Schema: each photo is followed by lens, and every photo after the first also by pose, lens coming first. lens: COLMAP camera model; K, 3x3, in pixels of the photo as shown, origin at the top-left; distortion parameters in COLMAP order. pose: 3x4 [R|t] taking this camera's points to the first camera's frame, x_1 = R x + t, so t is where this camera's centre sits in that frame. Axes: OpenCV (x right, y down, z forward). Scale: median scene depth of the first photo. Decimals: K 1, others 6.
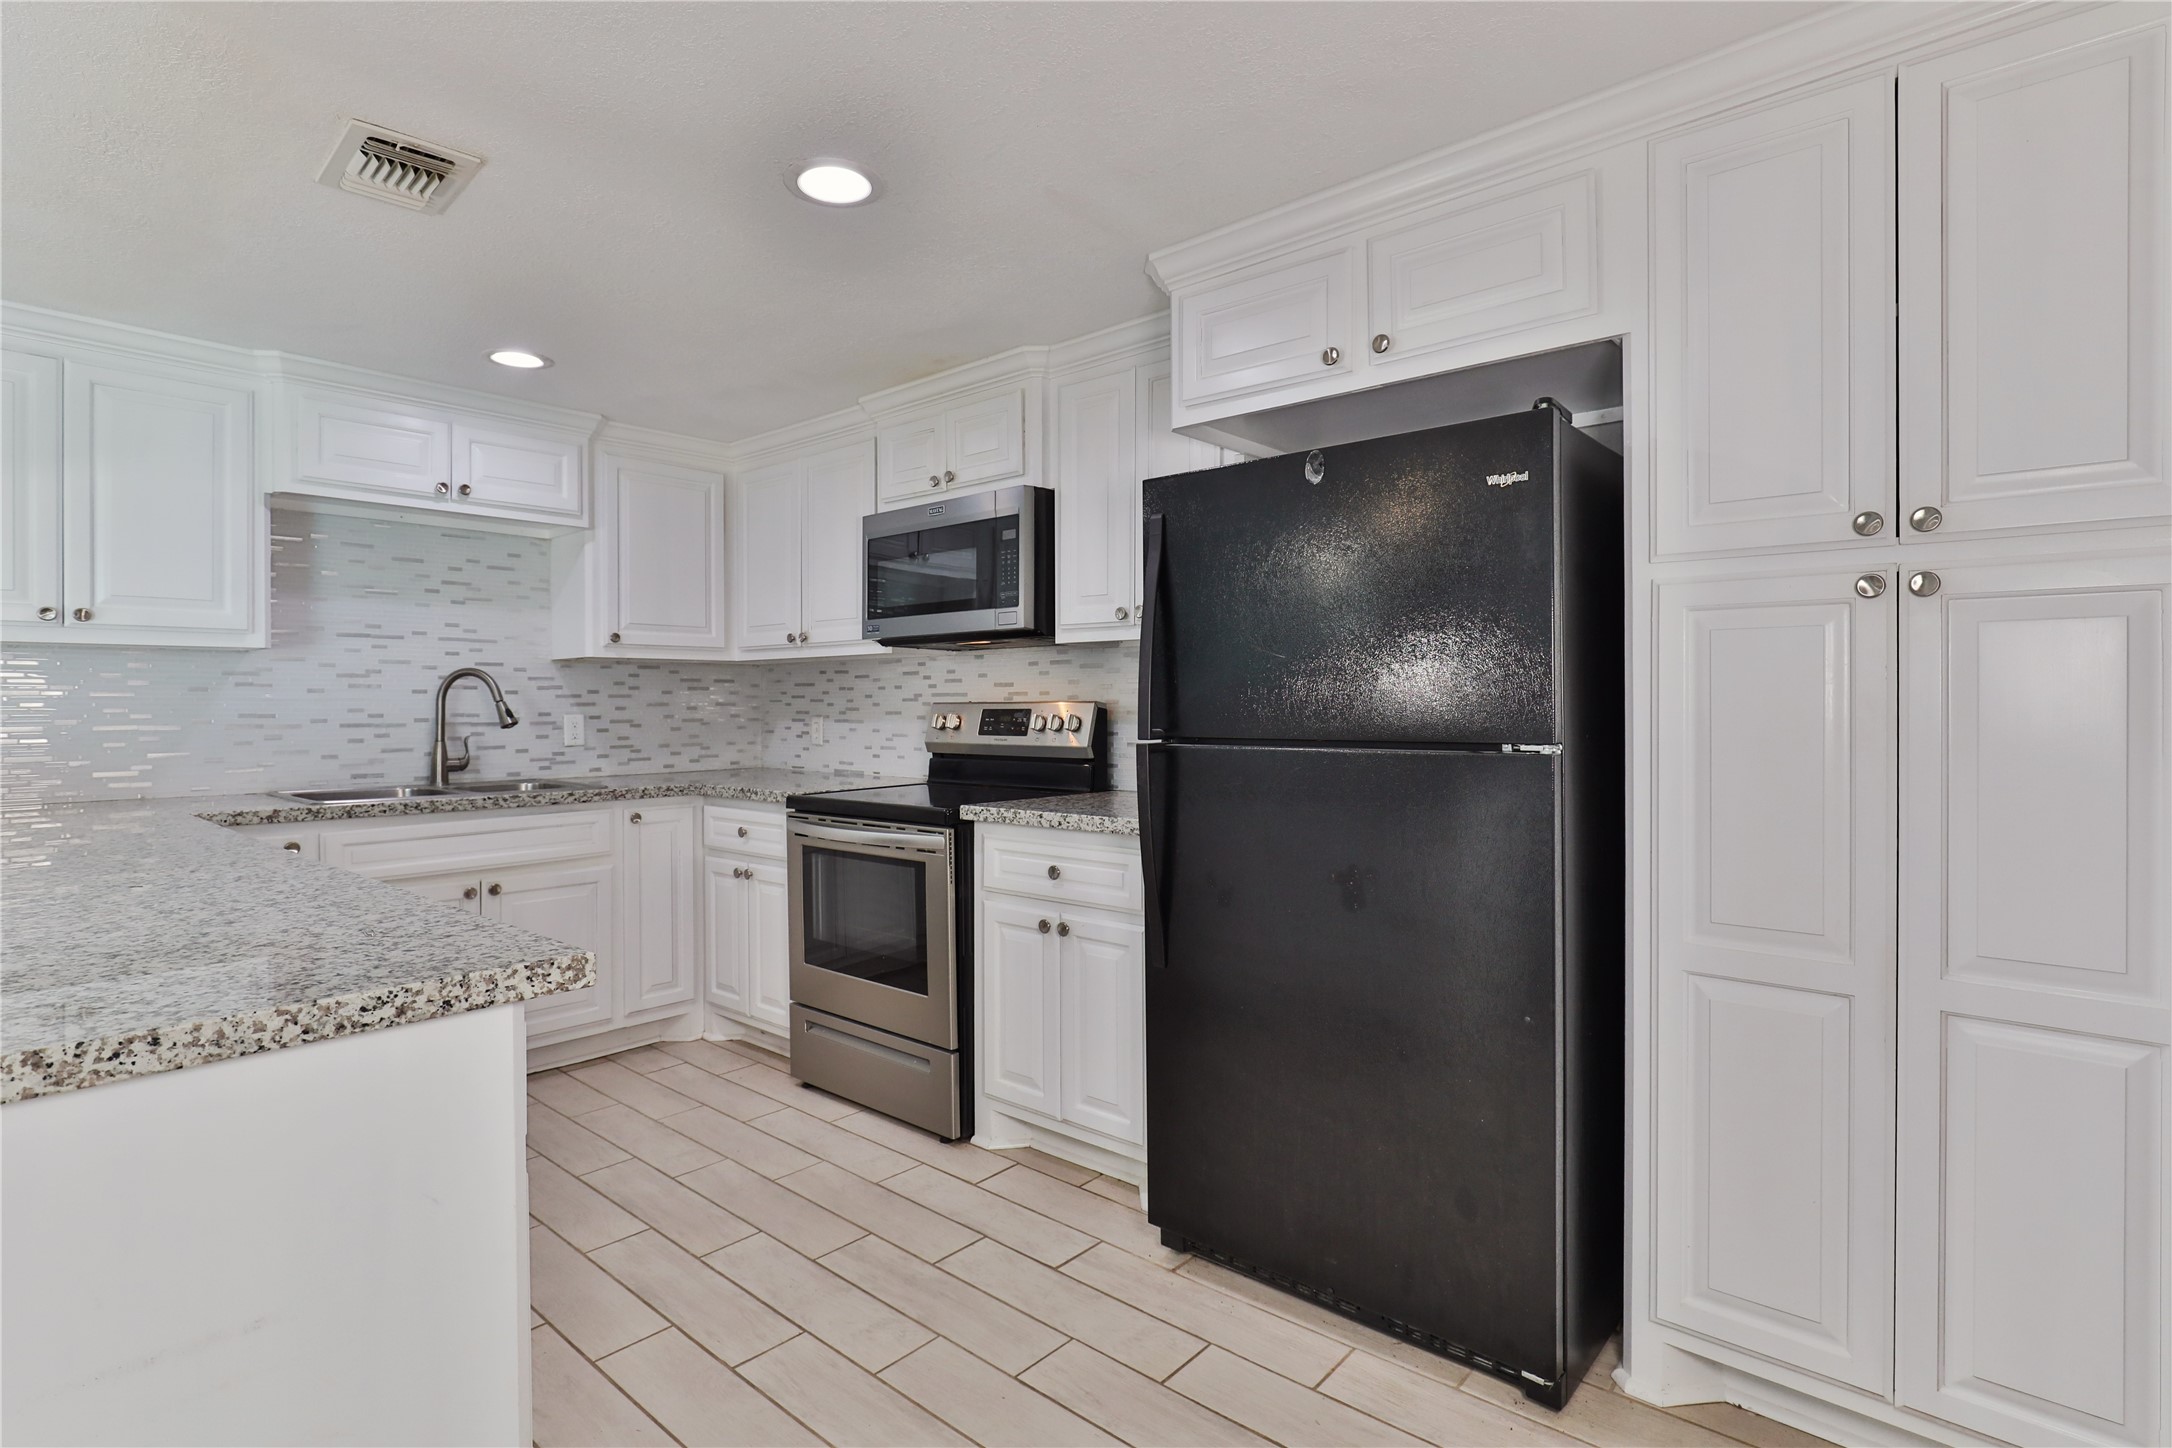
lens RADIAL K [[1048.6, 0, 1081.4], [0, 1048.6, 706.4], [0, 0, 1]] dist [-0.013529, 0.001644]
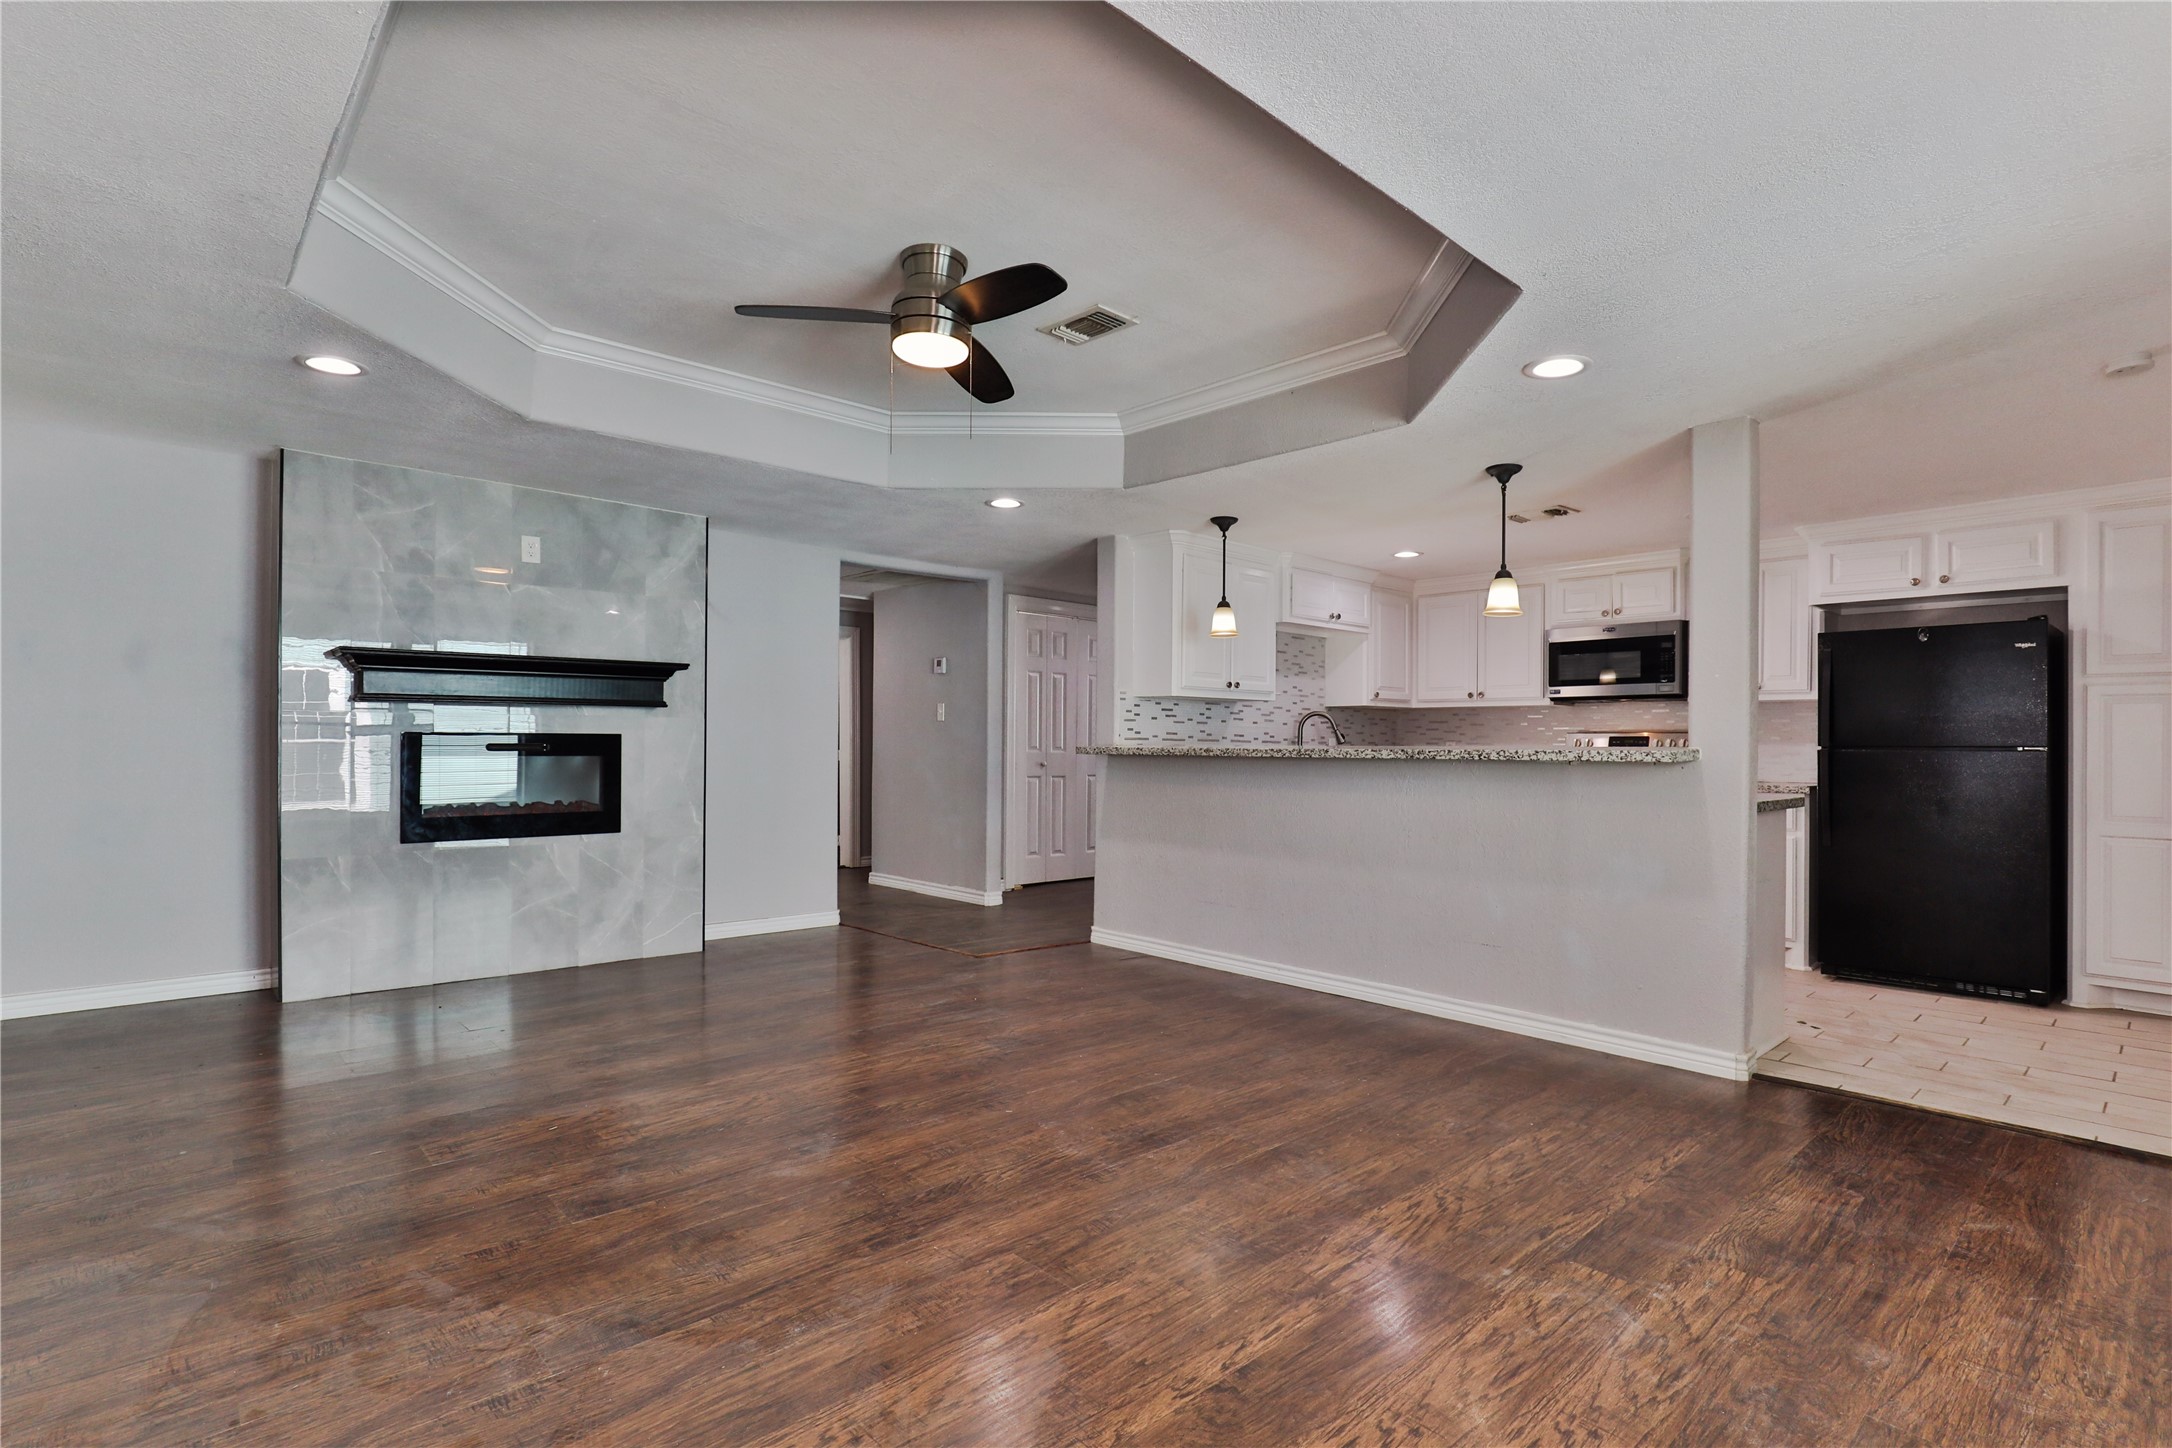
lens RADIAL K [[1048.6, 0, 1096.3], [0, 1048.6, 734.1], [0, 0, 1]] dist [-0.013529, 0.001644]
pose [[0.994176, 0.008667, -0.107419, -0.858492], [-0.009947, 0.999886, -0.011392, 0.030649], [0.107308, 0.012394, 0.994149, -0.966310]]
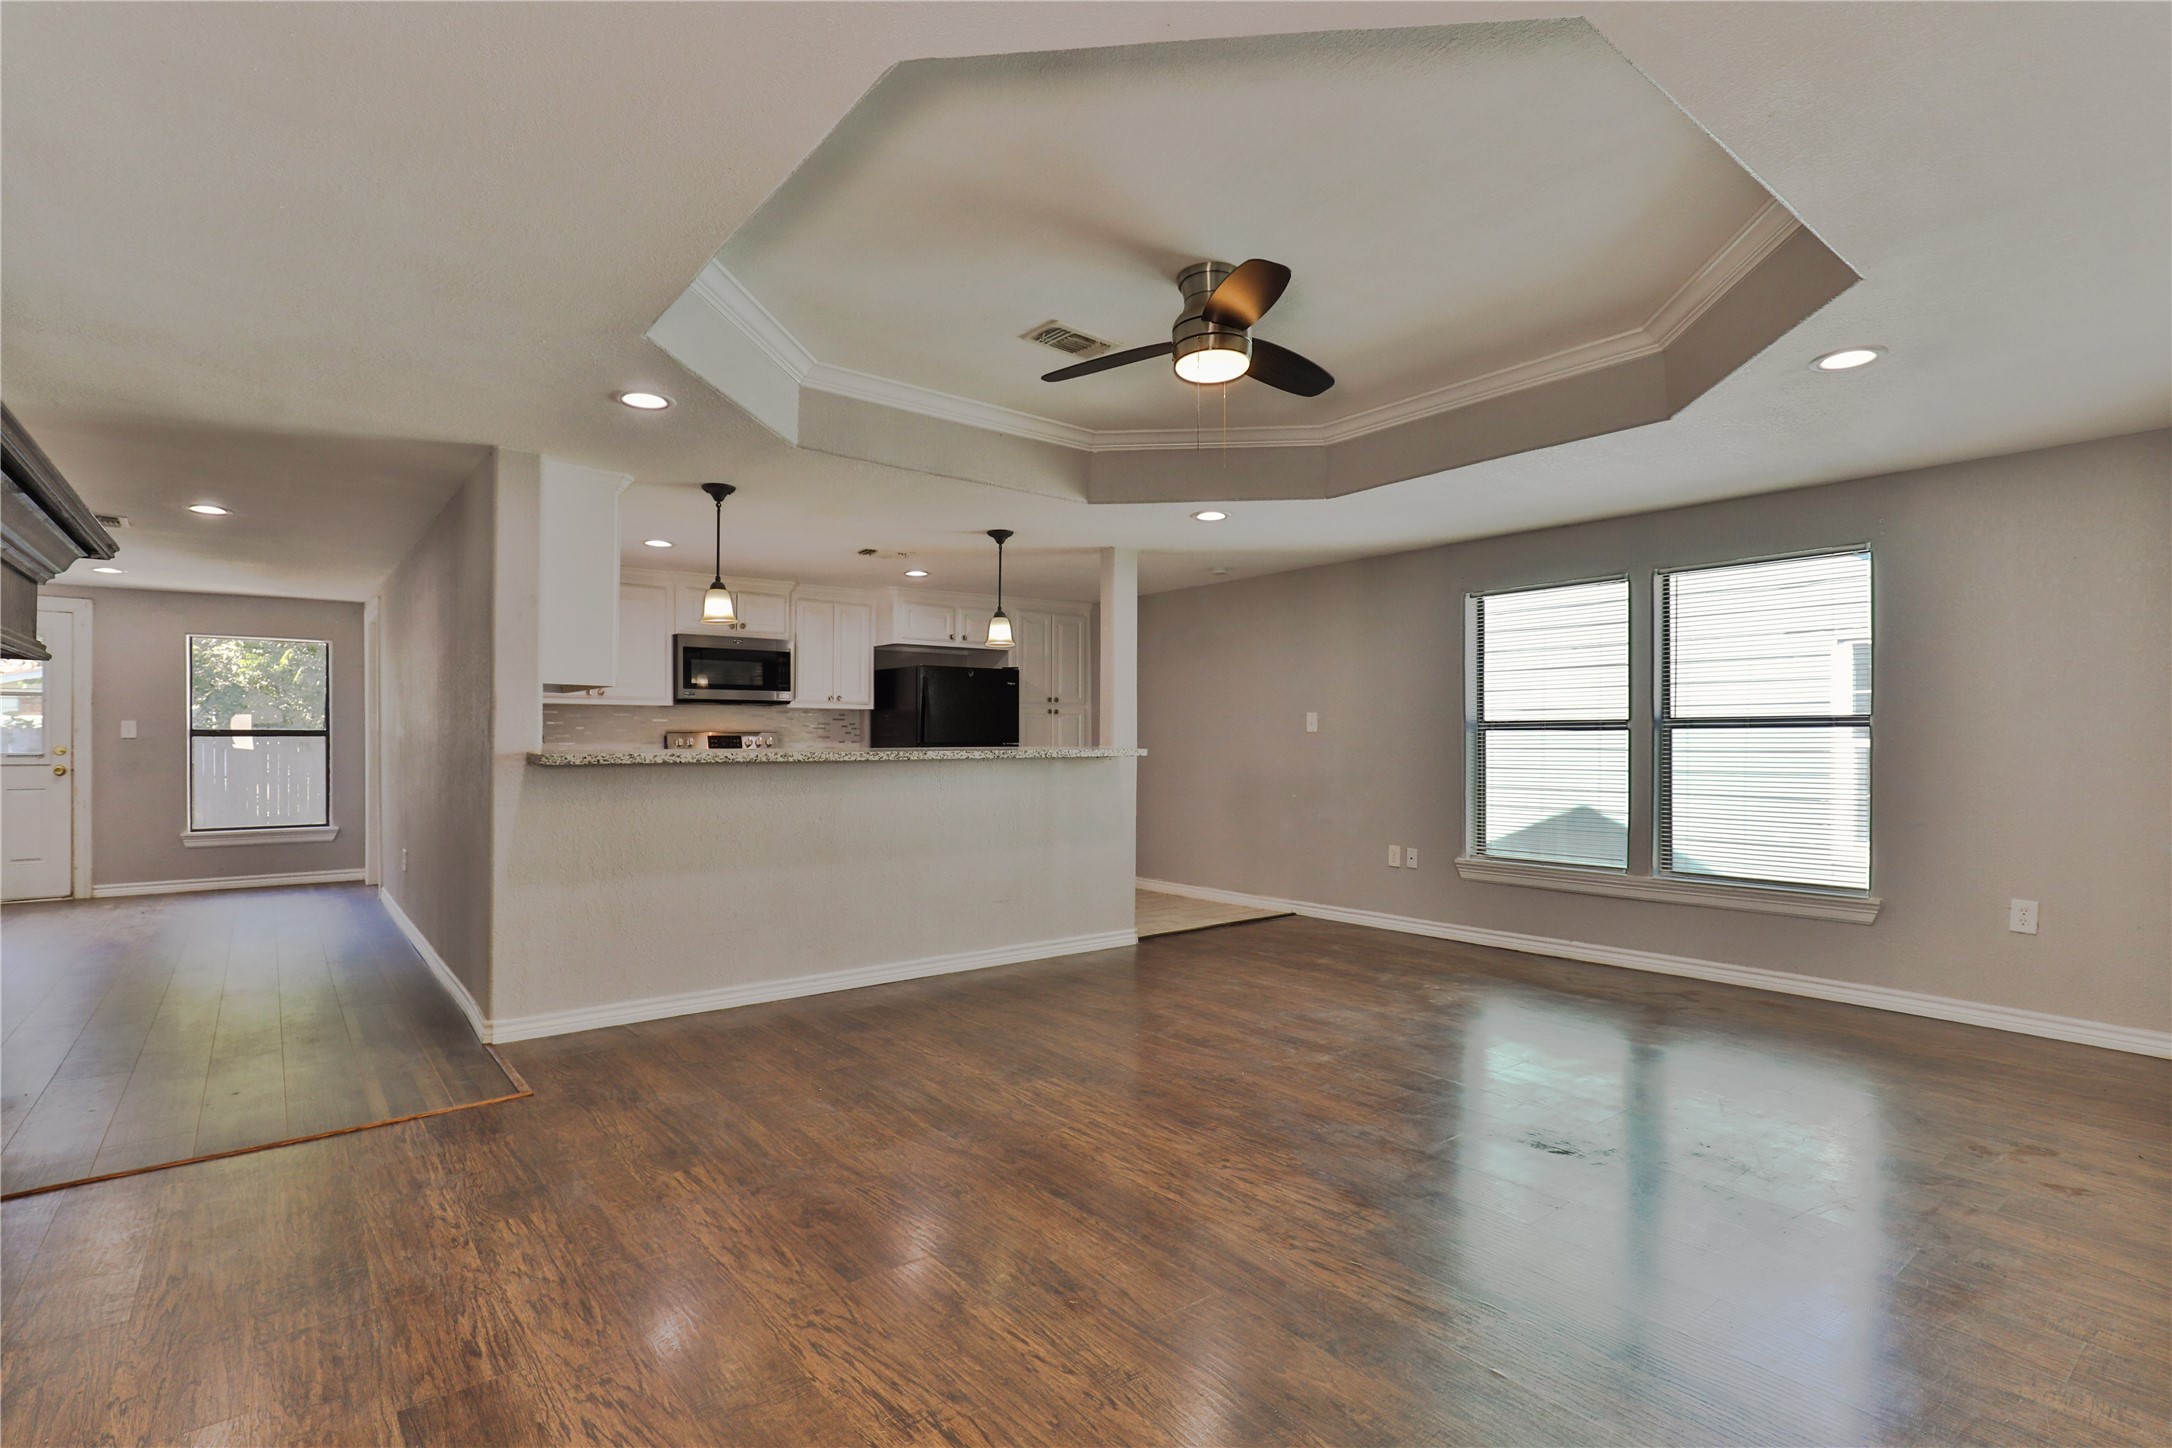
lens RADIAL K [[1048.6, 0, 1102.3], [0, 1048.6, 733.9], [0, 0, 1]] dist [-0.013529, 0.001644]
pose [[0.178712, 0.007807, 0.983871, -2.102275], [0.004956, 0.999949, -0.008835, 0.021419], [-0.983889, 0.006455, 0.178664, -0.097842]]
